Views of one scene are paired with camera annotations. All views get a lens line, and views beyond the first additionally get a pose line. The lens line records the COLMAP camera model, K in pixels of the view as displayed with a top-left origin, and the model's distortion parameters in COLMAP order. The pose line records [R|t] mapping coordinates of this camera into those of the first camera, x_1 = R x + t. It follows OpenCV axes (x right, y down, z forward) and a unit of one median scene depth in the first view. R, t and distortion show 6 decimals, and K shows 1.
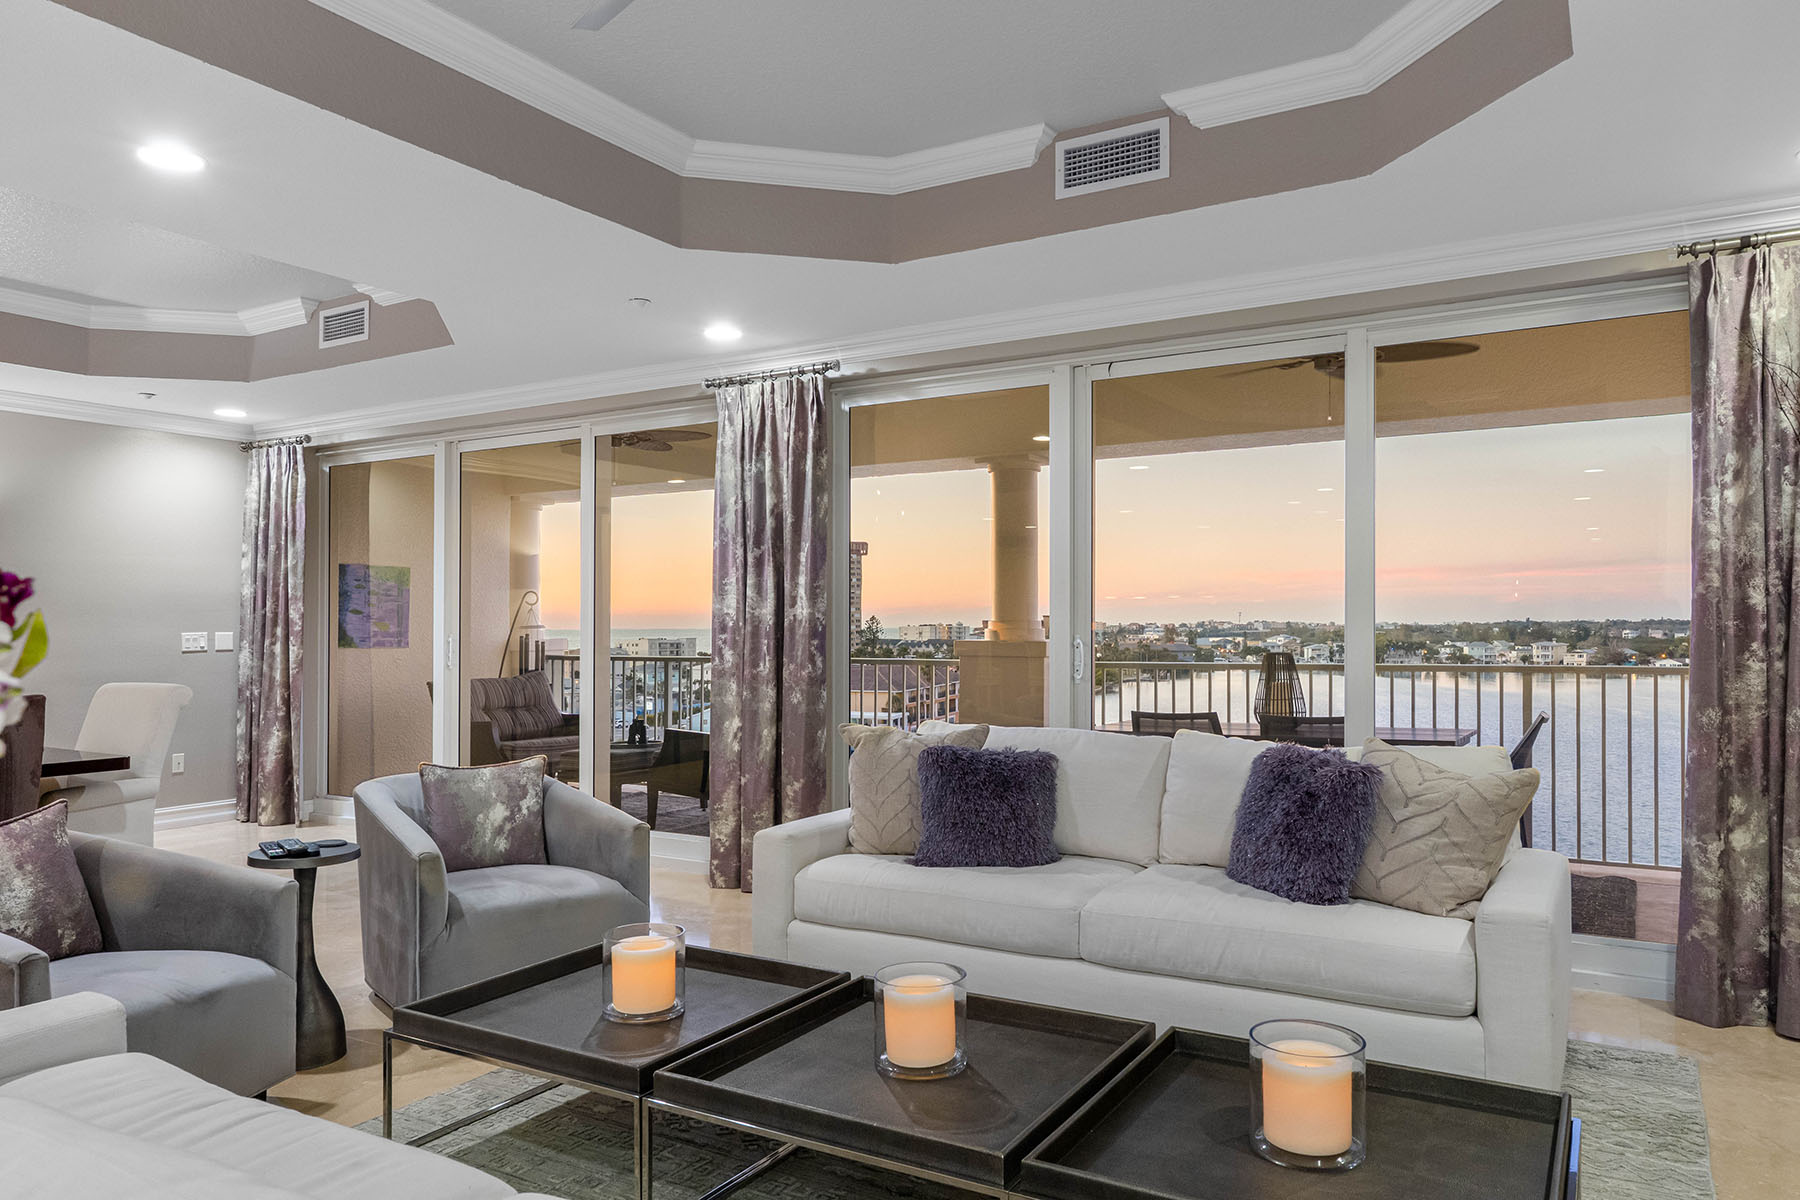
lens RADIAL K [[1213.1, 0, 890.7], [0, 1213.1, 623.0], [0, 0, 1]] dist [0.012439, 0.000089]
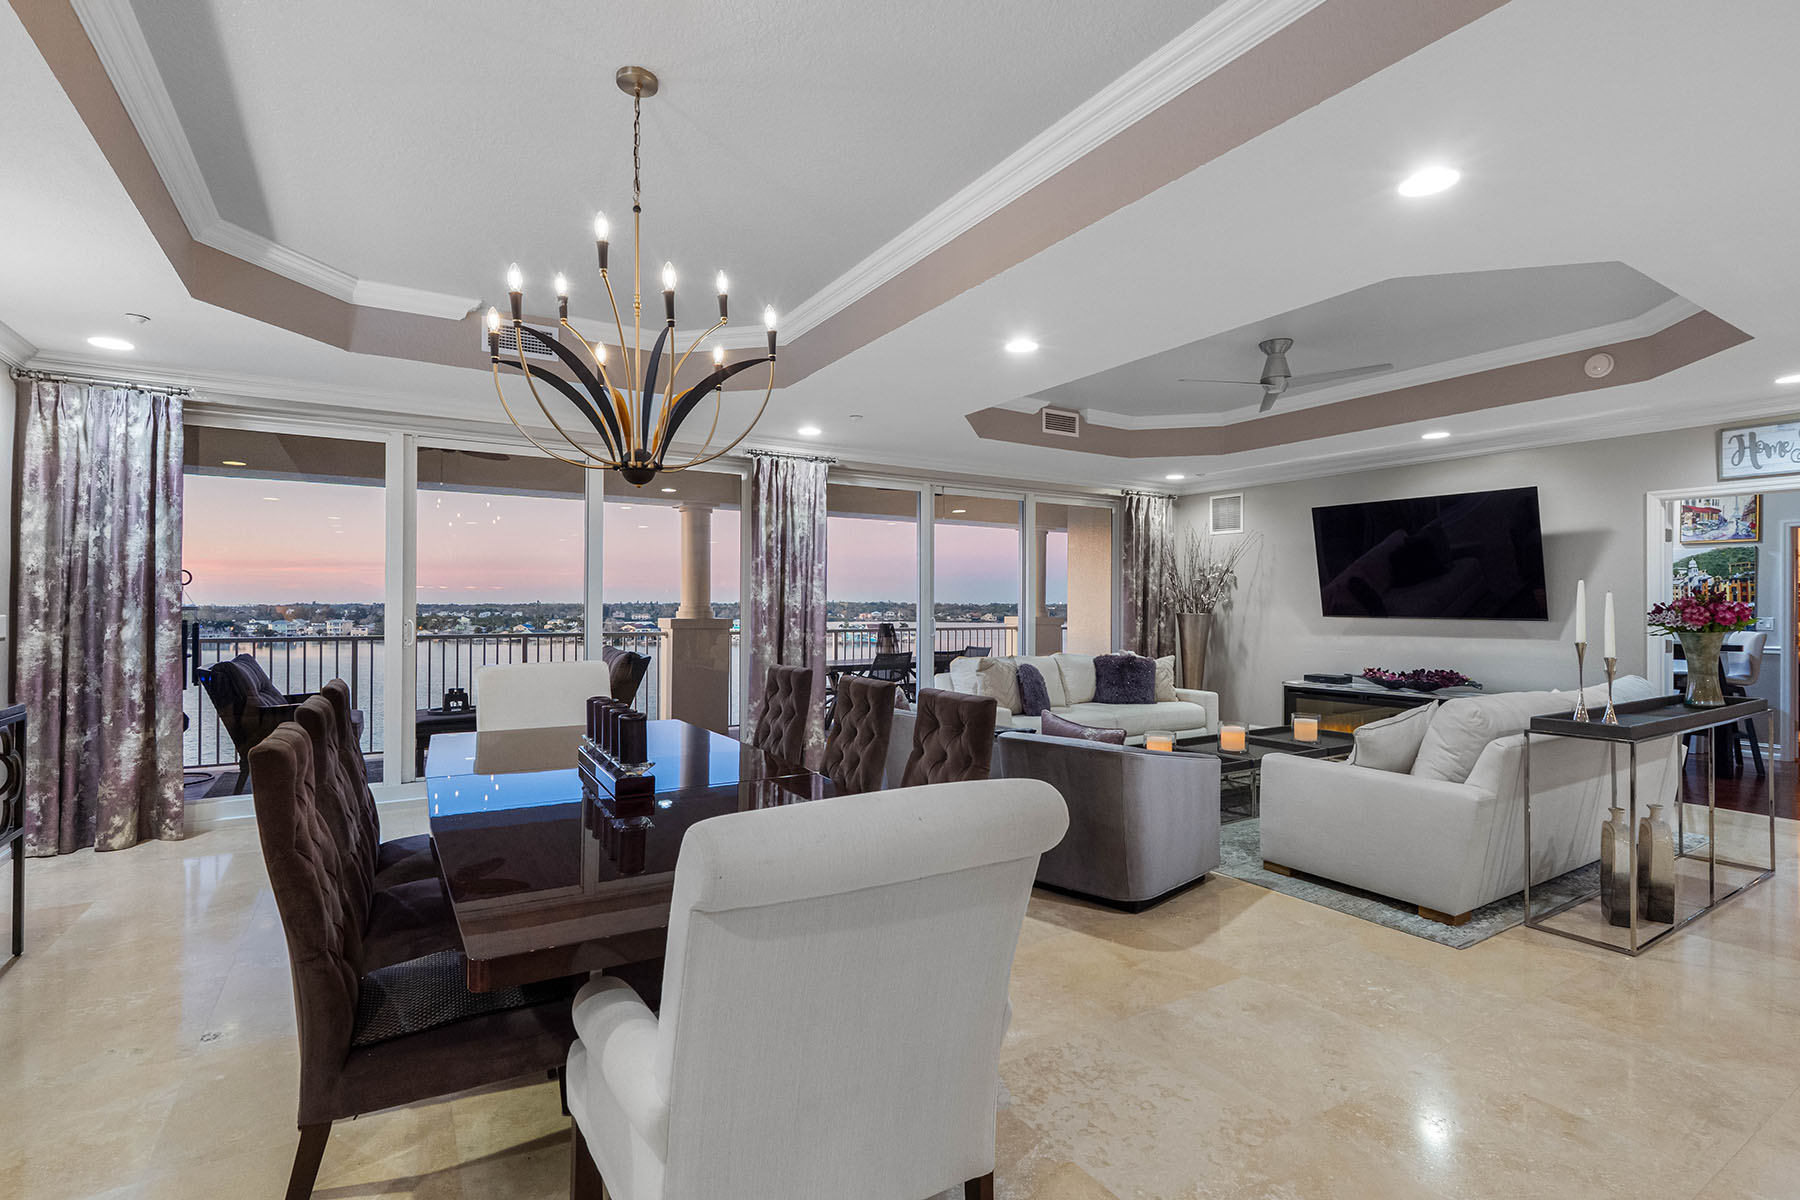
lens RADIAL K [[846.8, 0, 908.9], [0, 846.8, 605.9], [0, 0, 1]] dist [0.002817, 0.000165]
pose [[0.445273, 0.006010, 0.895374, -0.951559], [-0.006332, 0.999974, -0.003563, 0.000419], [-0.895372, -0.004083, 0.445300, 0.320598]]
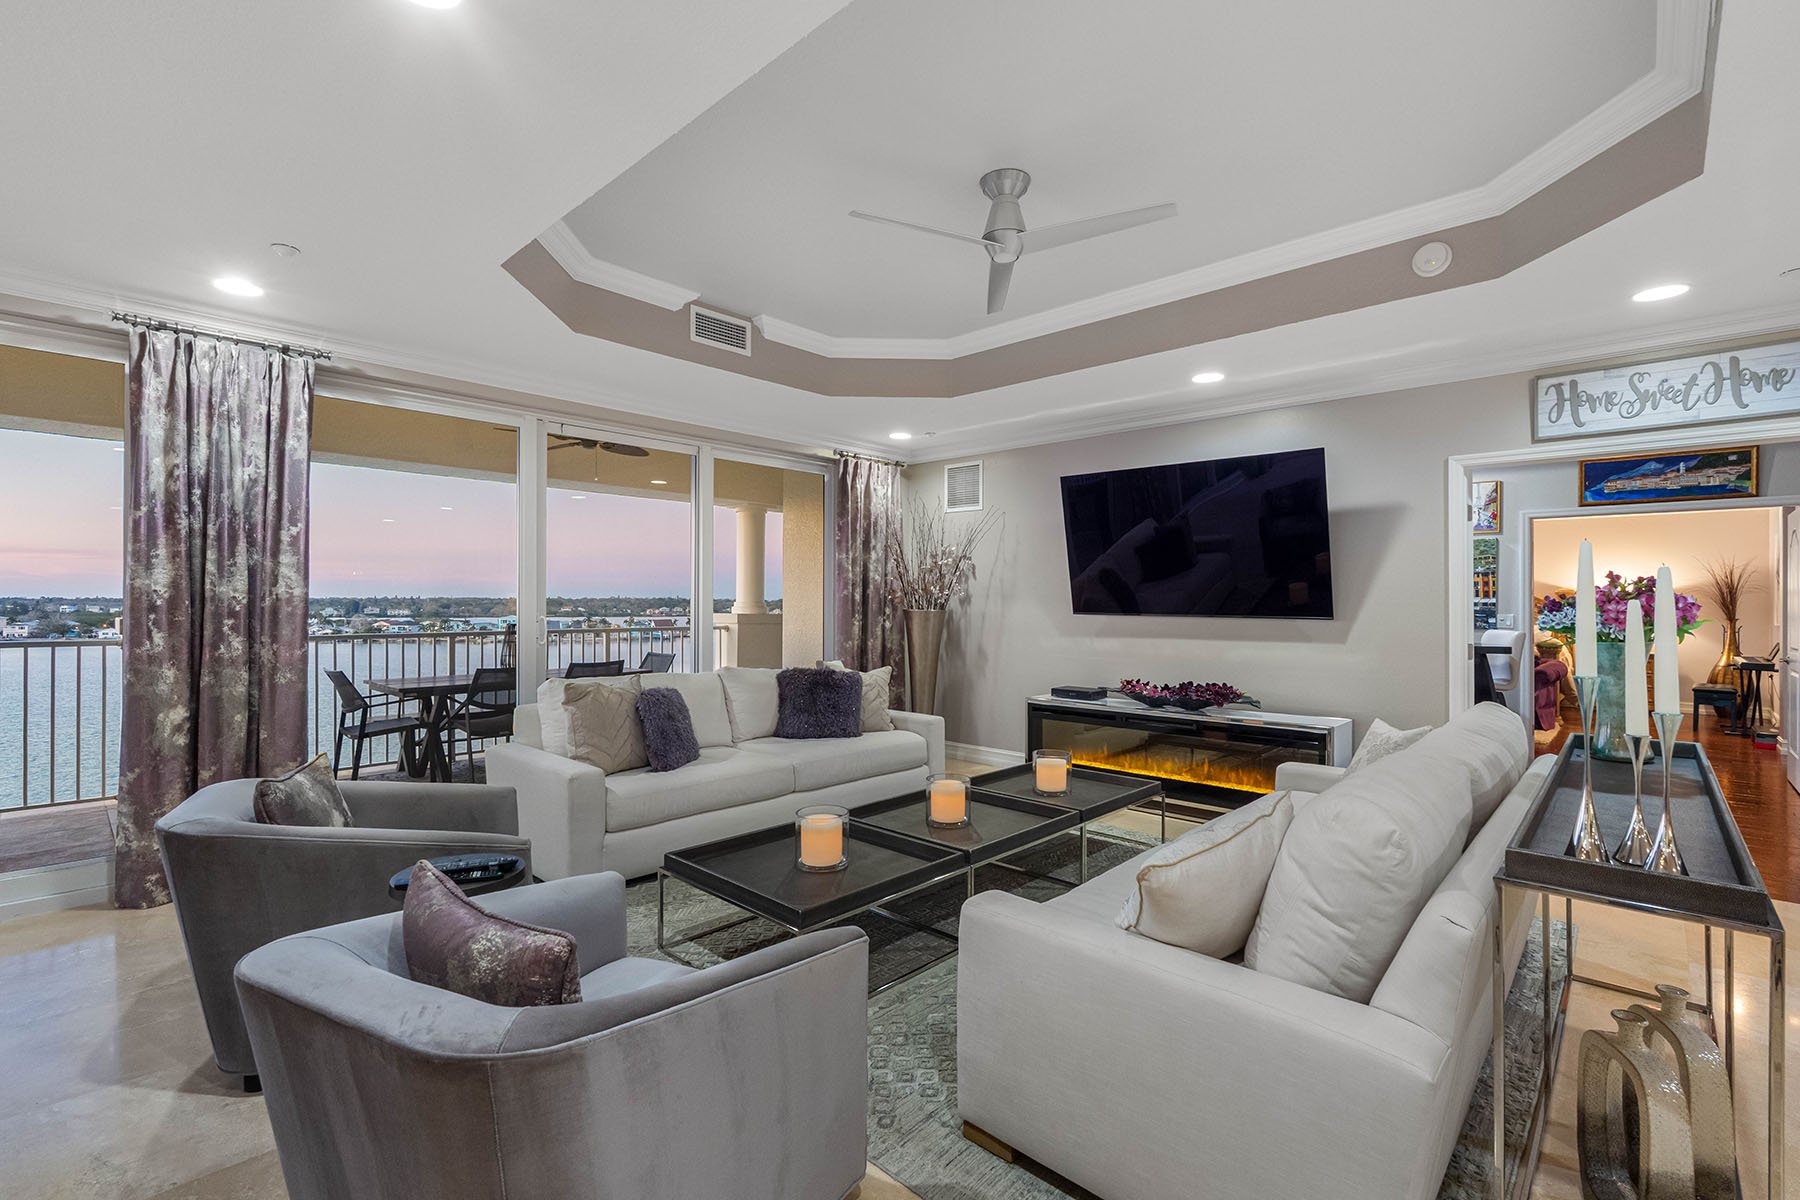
lens RADIAL K [[805.5, 0, 907.1], [0, 805.5, 596.9], [0, 0, 1]] dist [0.000199, 0.000246]
pose [[0.207859, 0.012645, 0.978077, -0.543413], [-0.007229, 0.999909, -0.011391, -0.000253], [-0.978132, -0.004703, 0.207932, 0.324207]]
